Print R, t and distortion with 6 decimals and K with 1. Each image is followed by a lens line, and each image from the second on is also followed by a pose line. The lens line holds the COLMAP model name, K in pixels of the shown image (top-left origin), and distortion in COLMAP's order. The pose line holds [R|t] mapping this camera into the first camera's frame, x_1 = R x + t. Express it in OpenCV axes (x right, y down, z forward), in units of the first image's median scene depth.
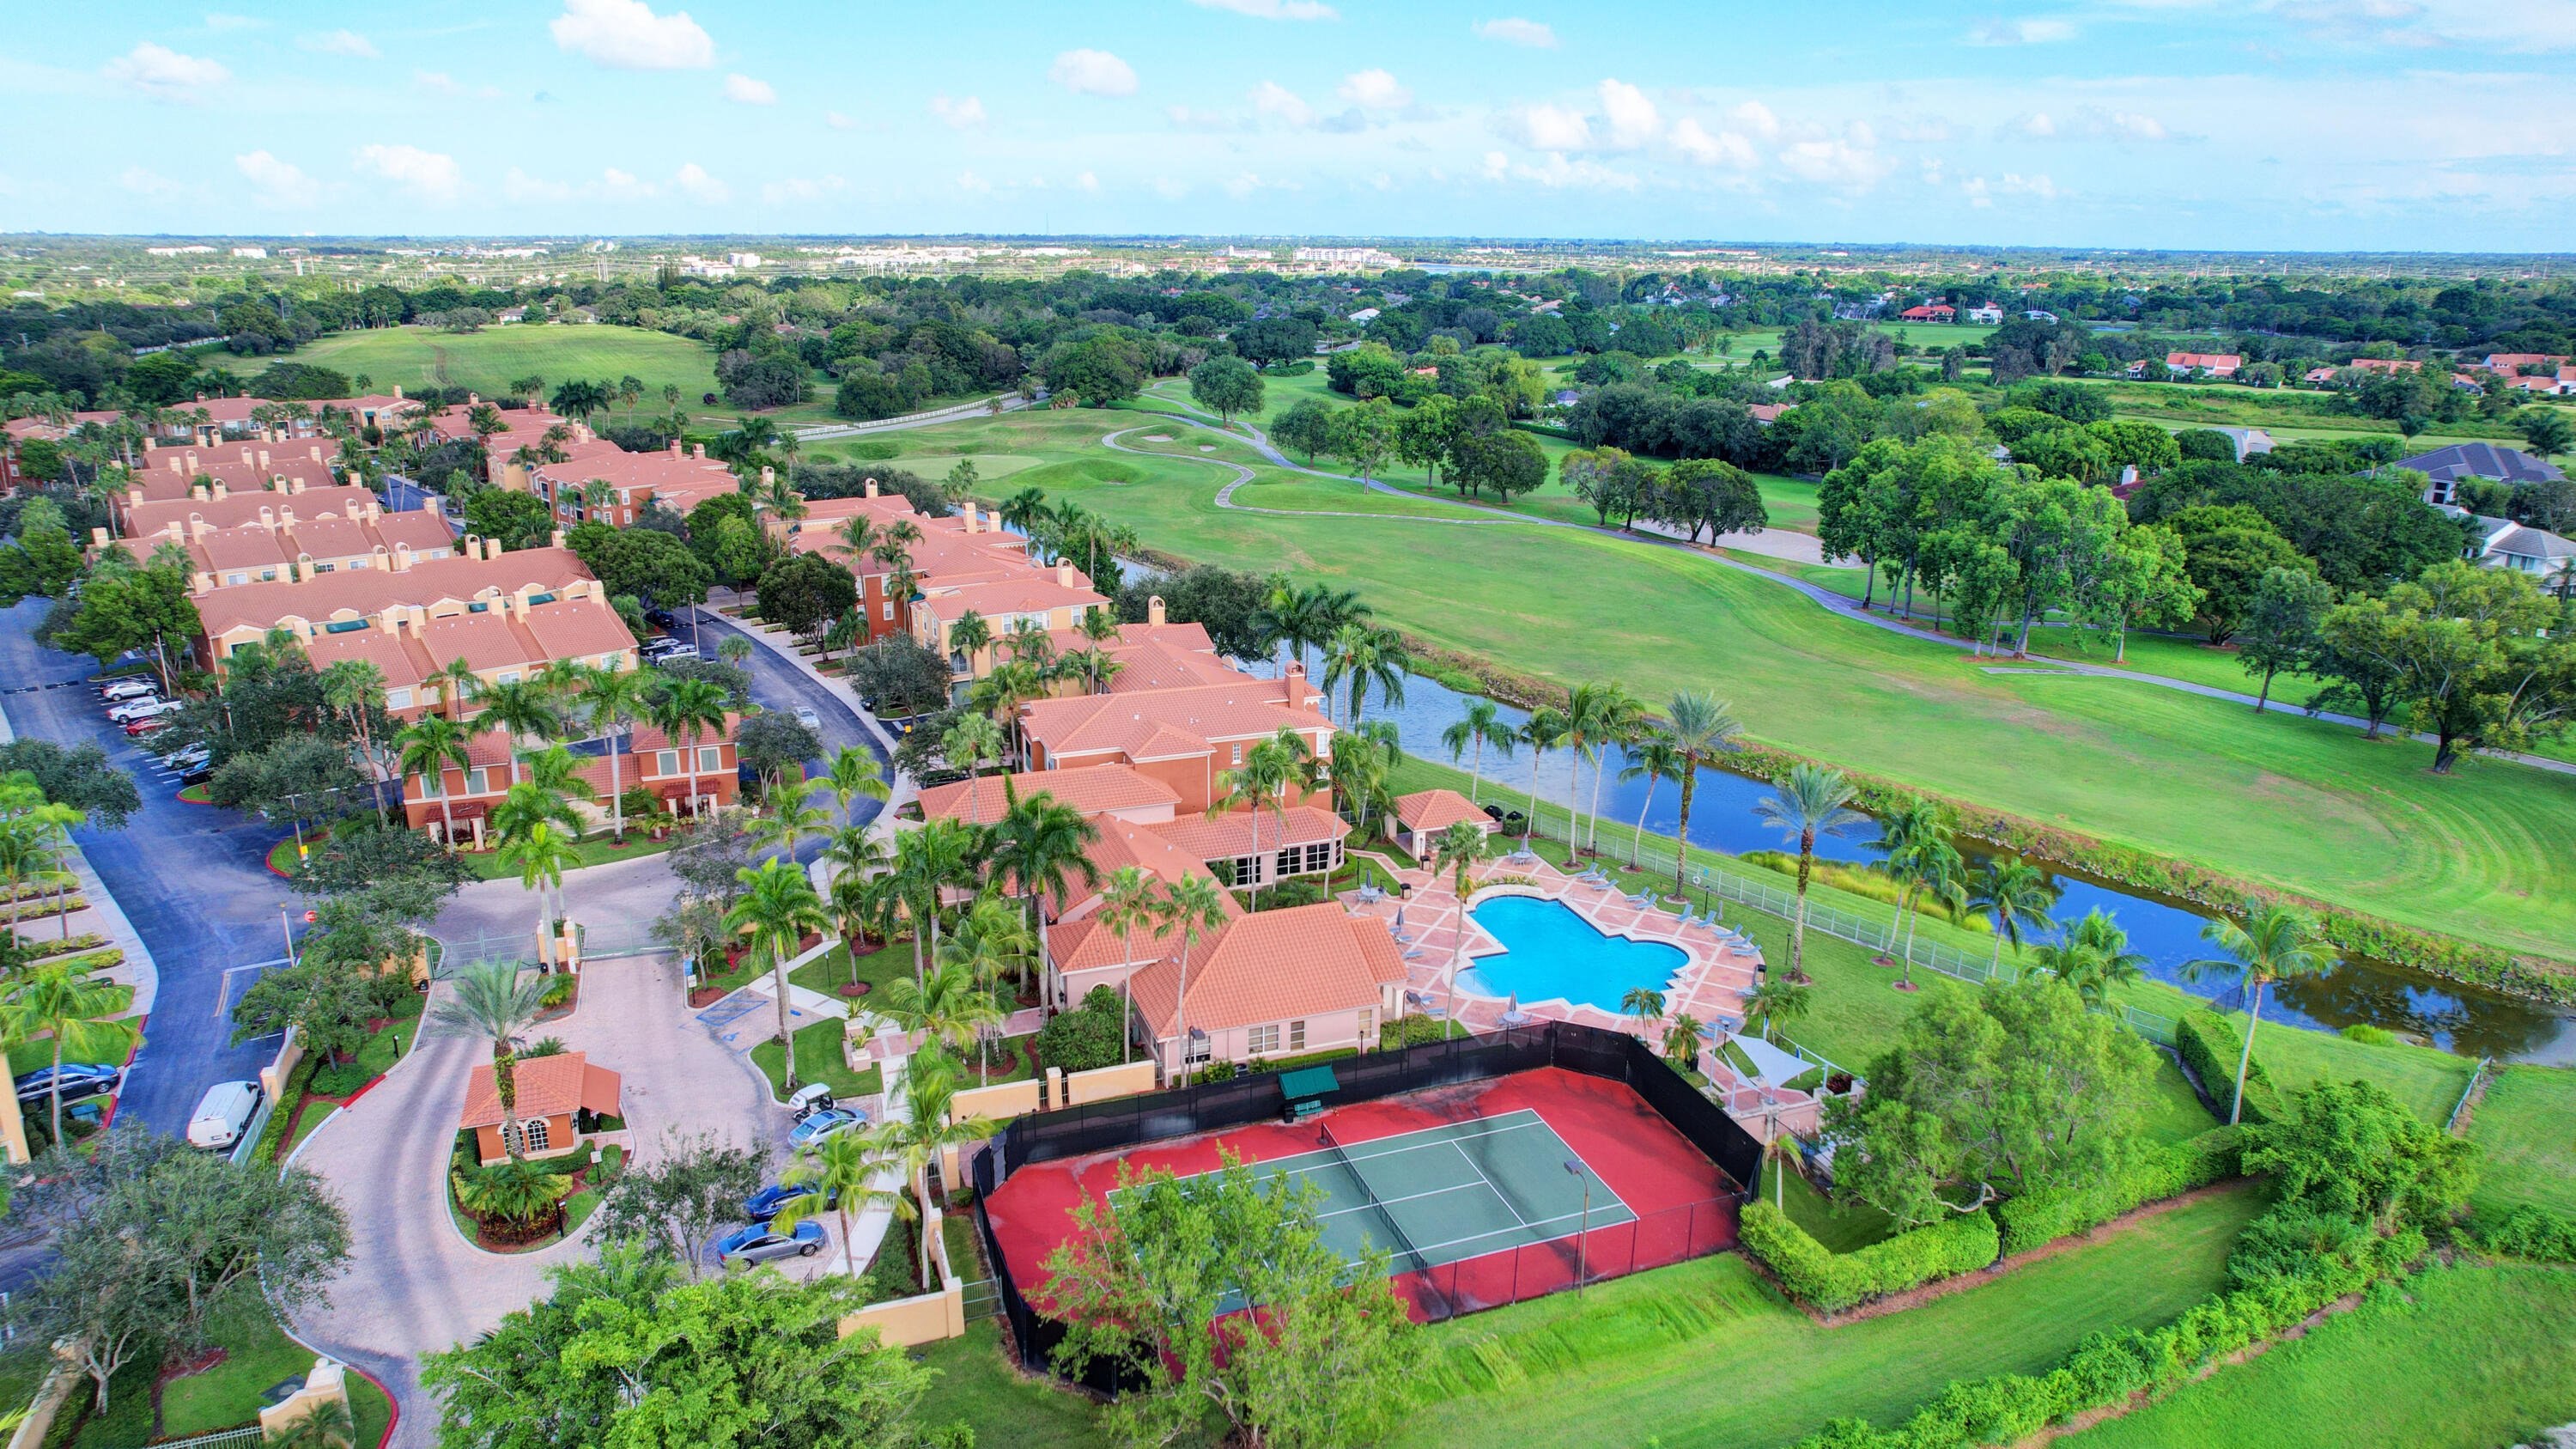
lens RADIAL K [[1656.3, 0, 1288.0], [0, 1656.3, 724.5], [0, 0, 1]] dist [-0.038676, 0.002438]
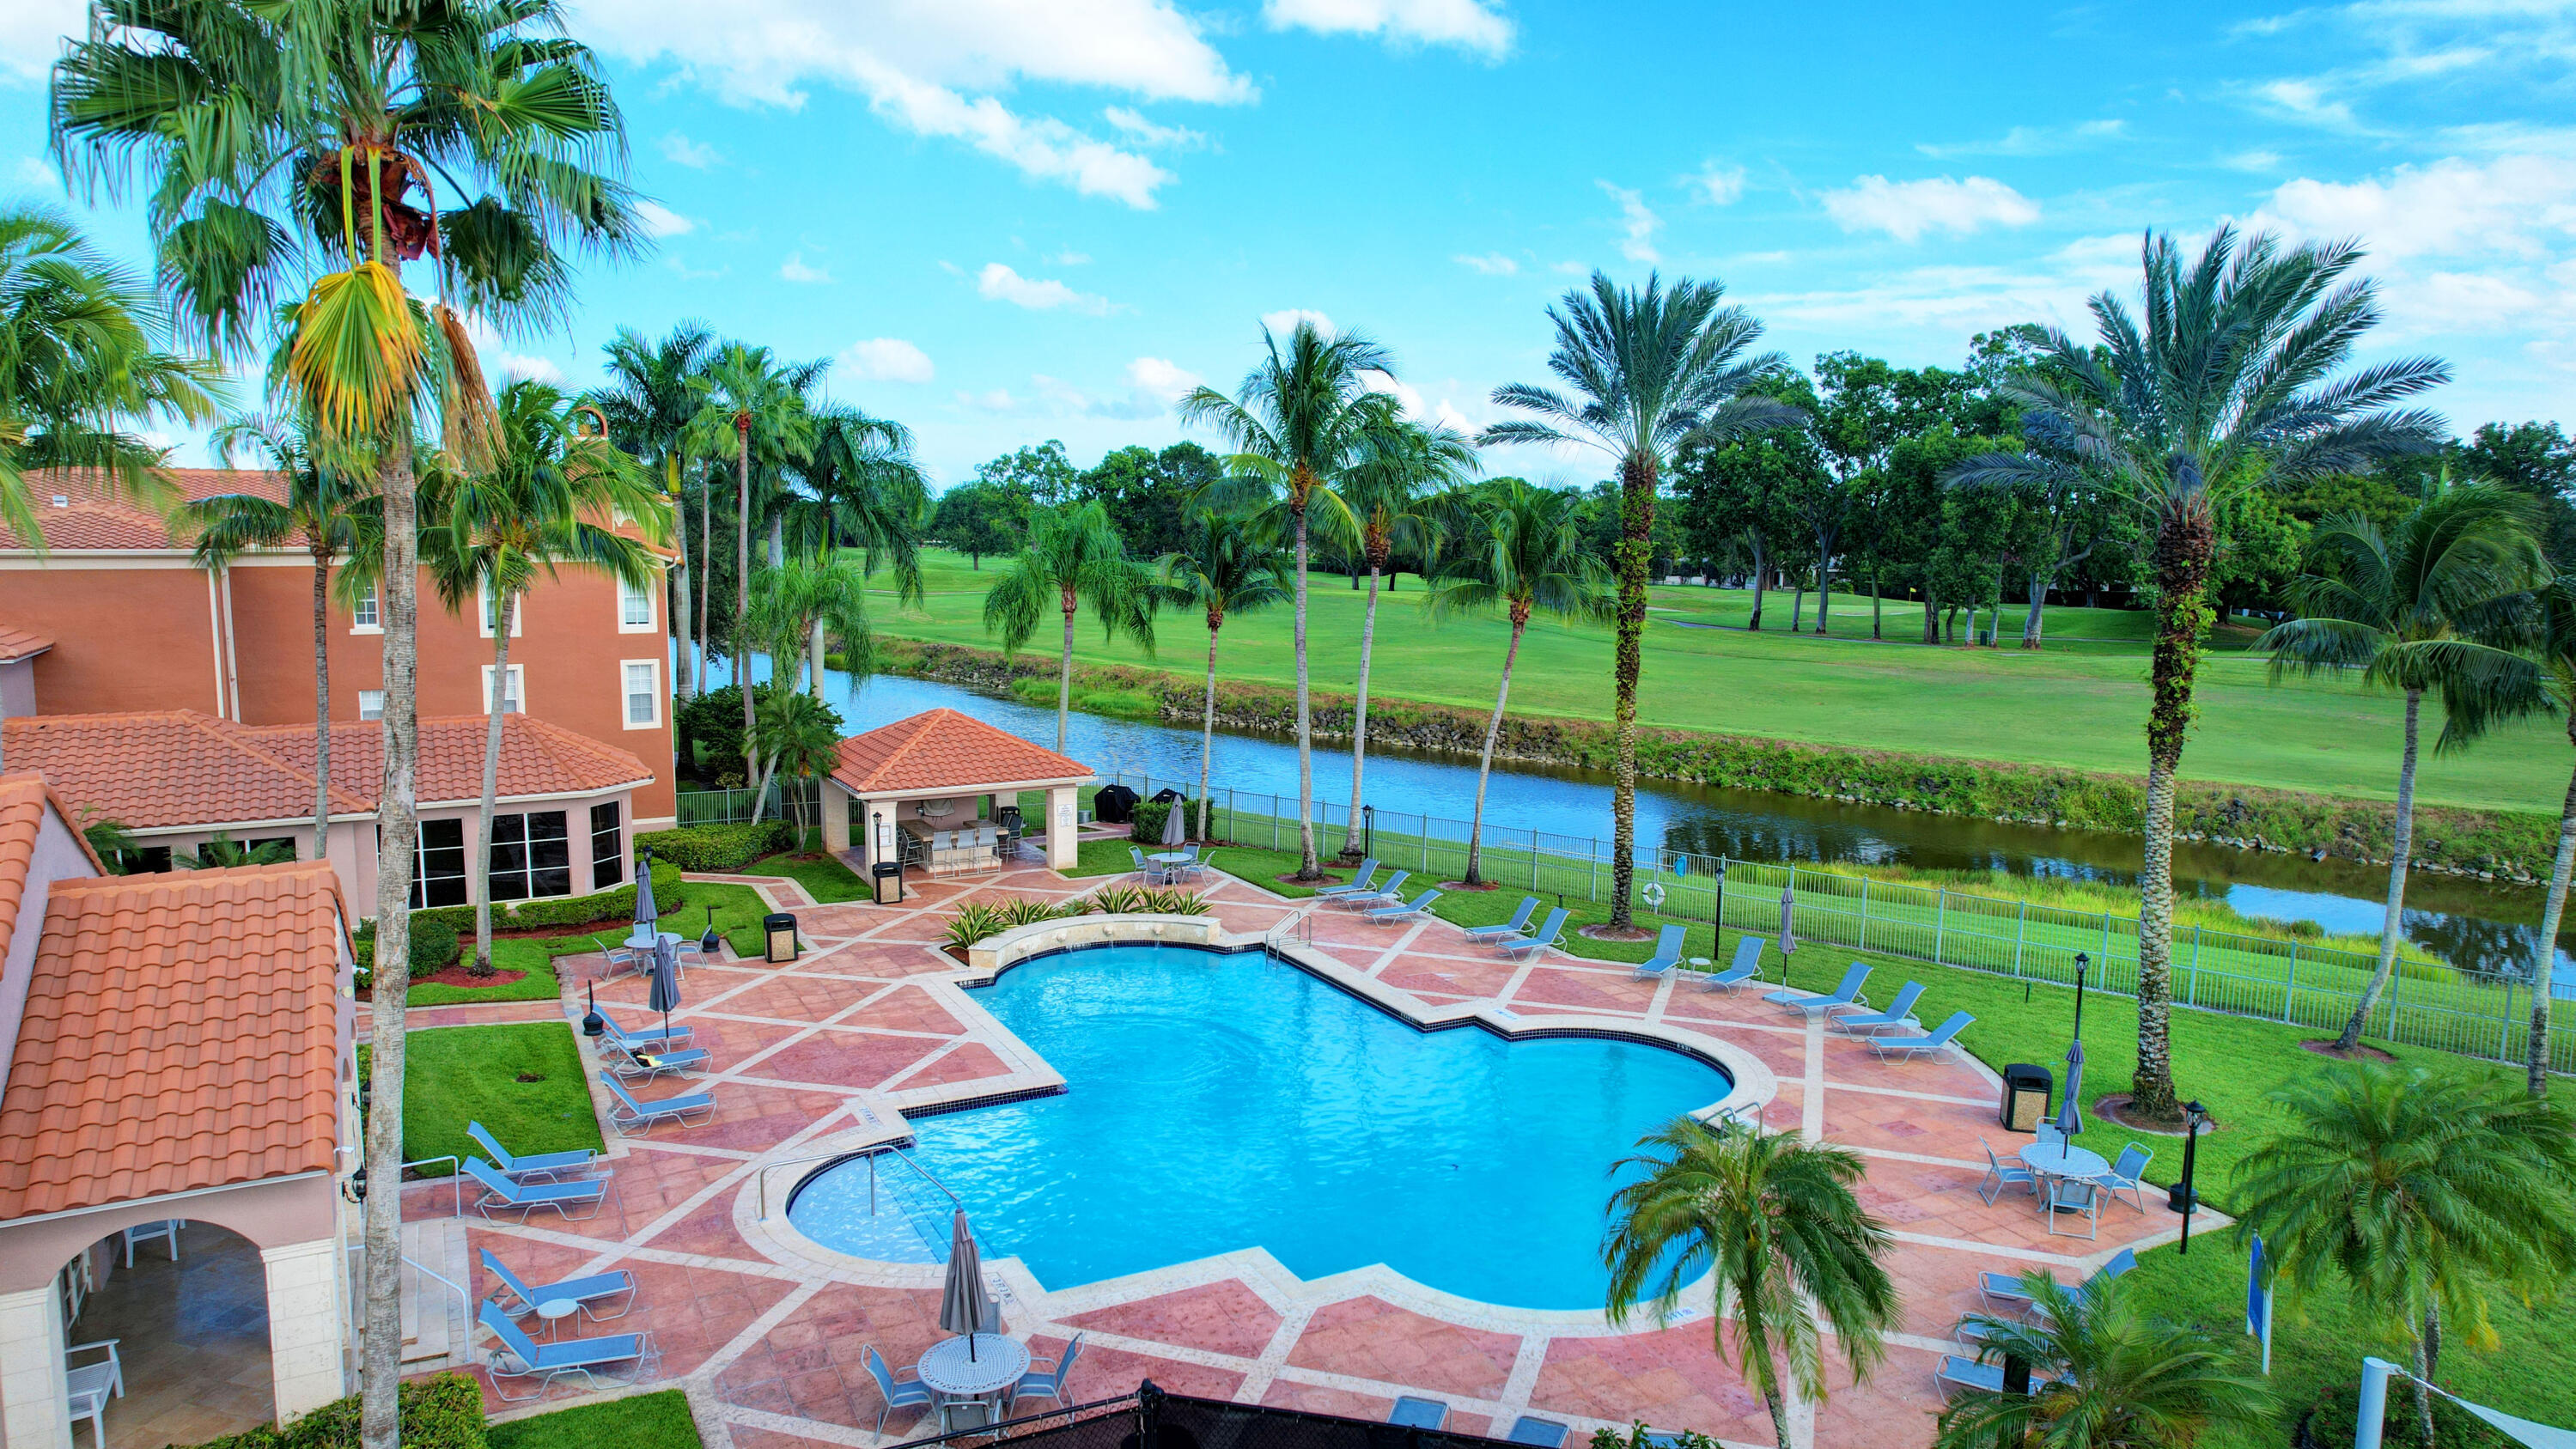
lens RADIAL K [[1656.0, 0, 1288.0], [0, 1656.0, 724.5], [0, 0, 1]] dist [-0.038676, 0.002438]
pose [[0.989192, -0.017295, 0.145605, 0.155667], [0.040709, 0.986374, -0.159404, 0.147214], [-0.140865, 0.163608, 0.976417, 0.865613]]
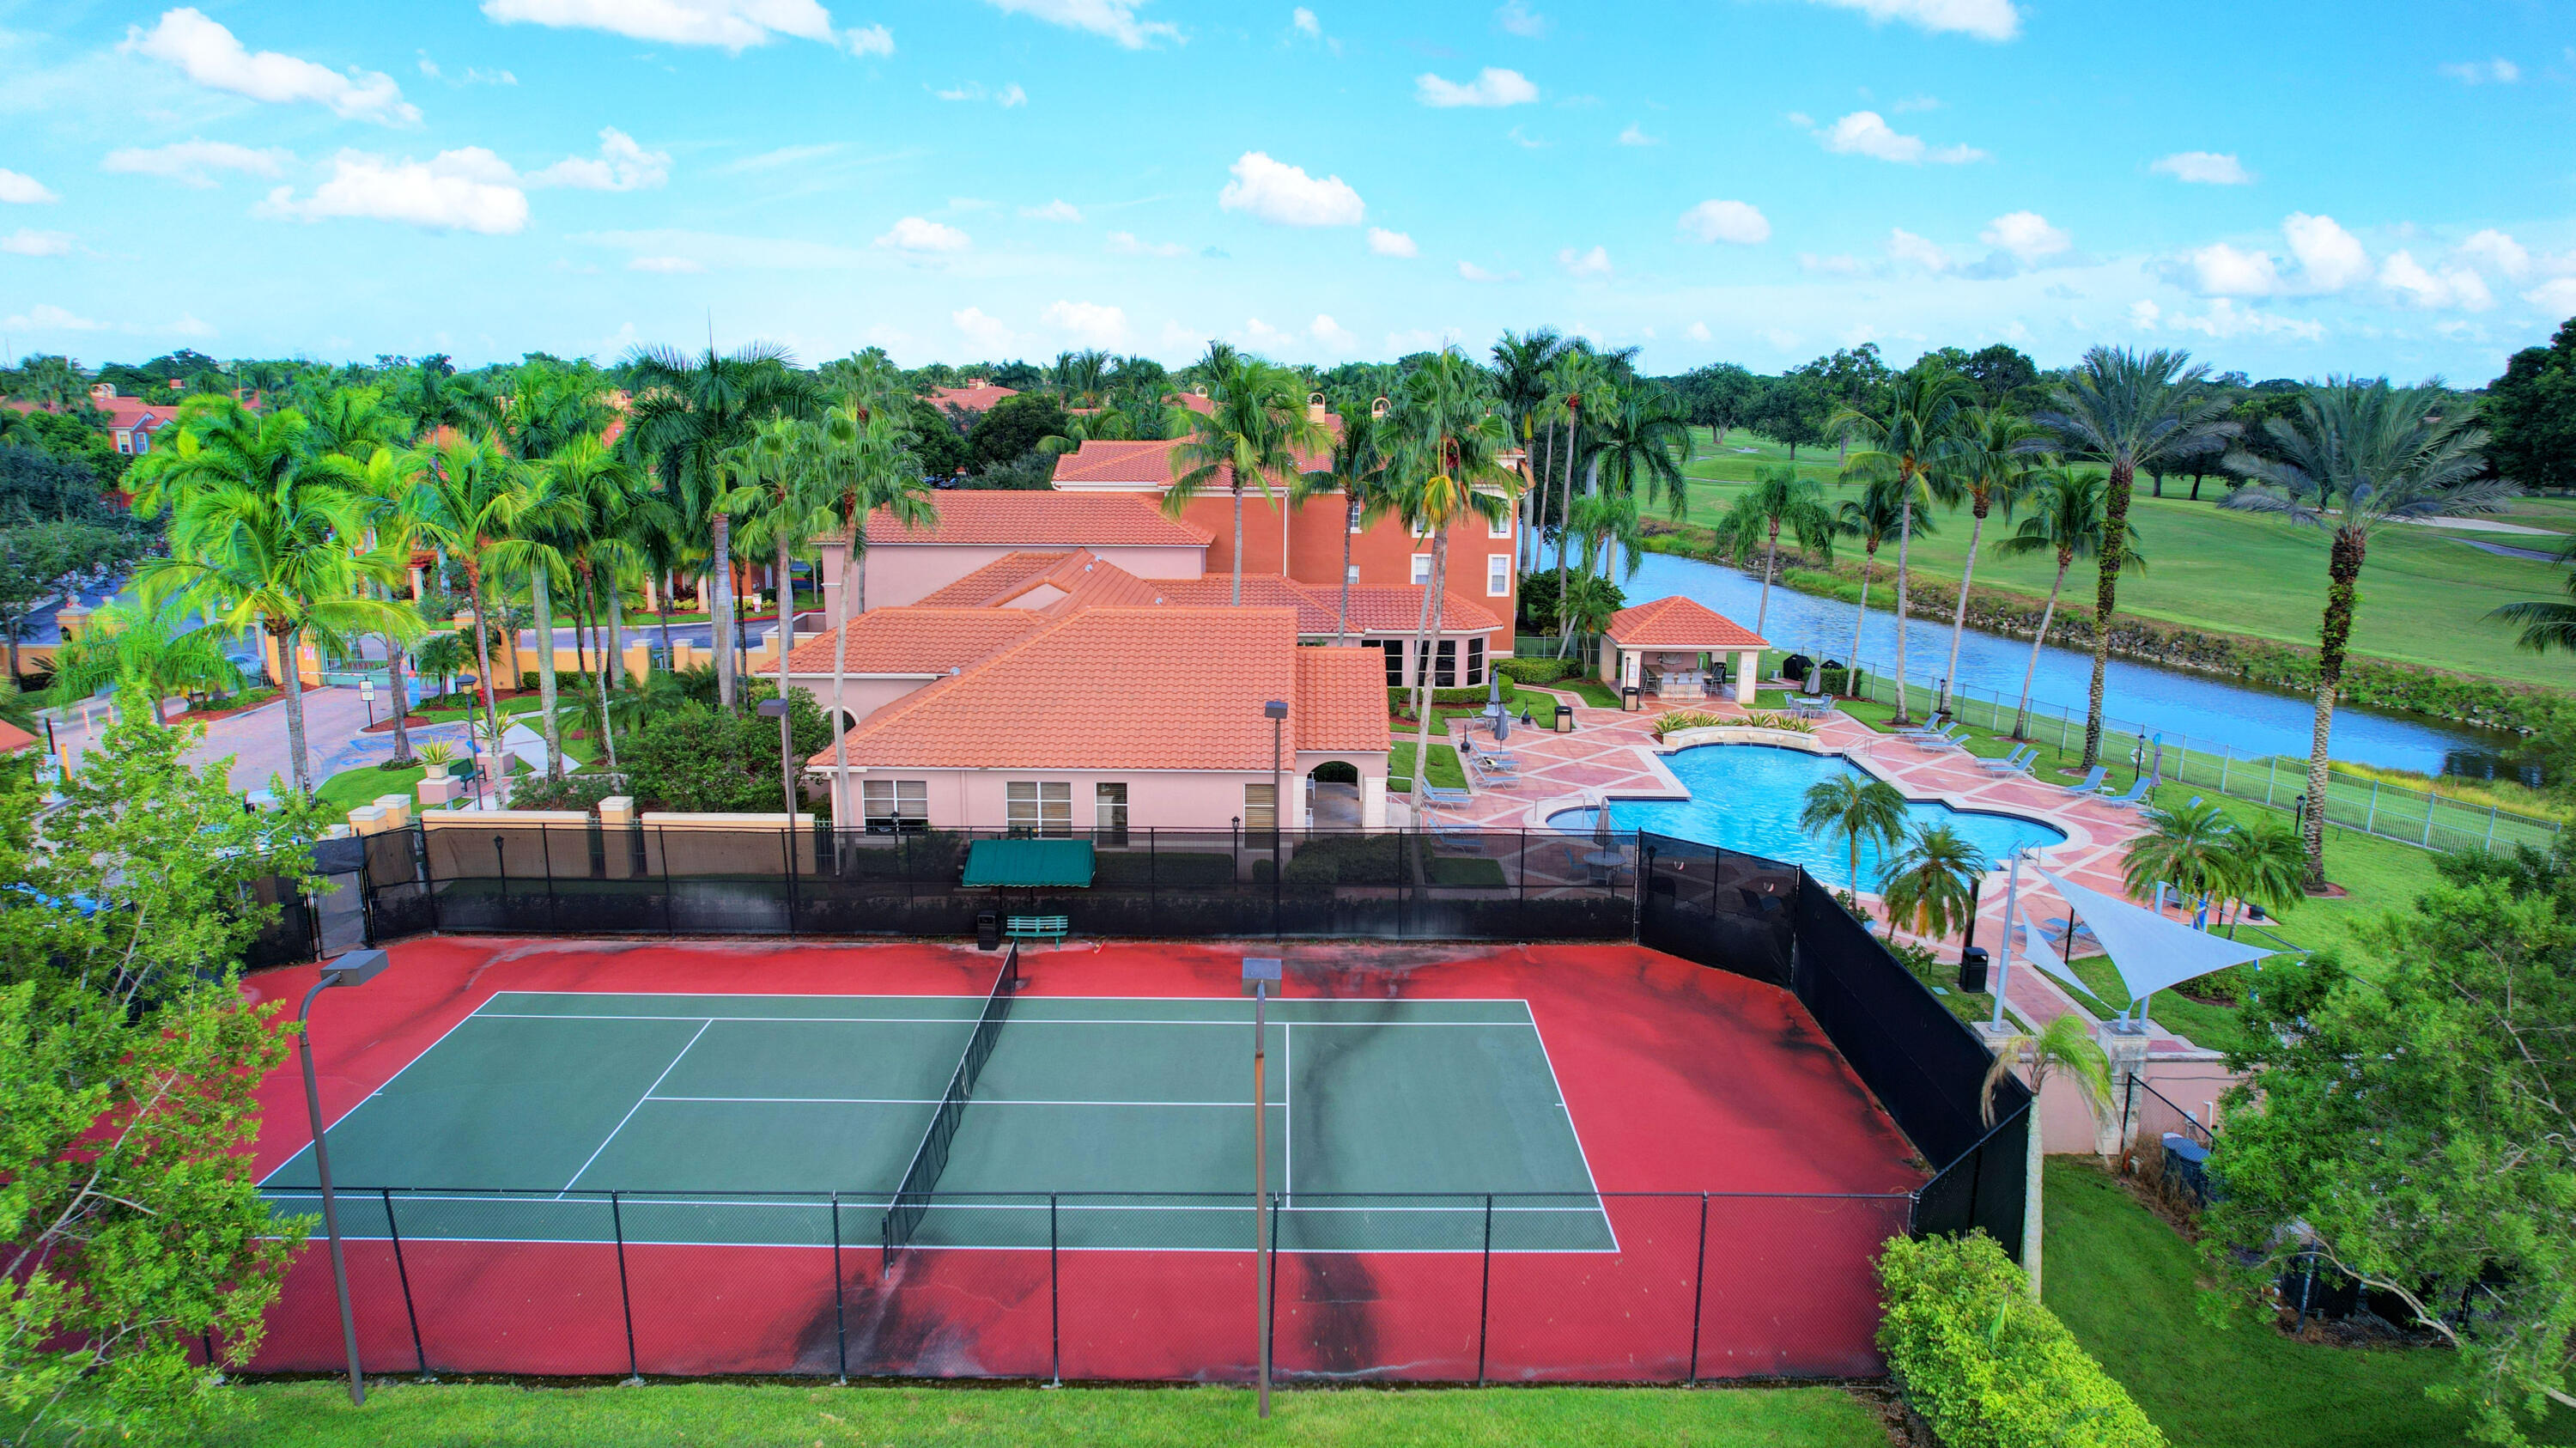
lens RADIAL K [[1656.2, 0, 1288.0], [0, 1656.2, 724.0], [0, 0, 1]] dist [-0.038676, 0.002438]
pose [[0.939091, 0.073273, -0.335768, 0.221959], [-0.100846, 0.992750, -0.065406, 0.191283], [0.328541, 0.095283, 0.939671, 0.559579]]
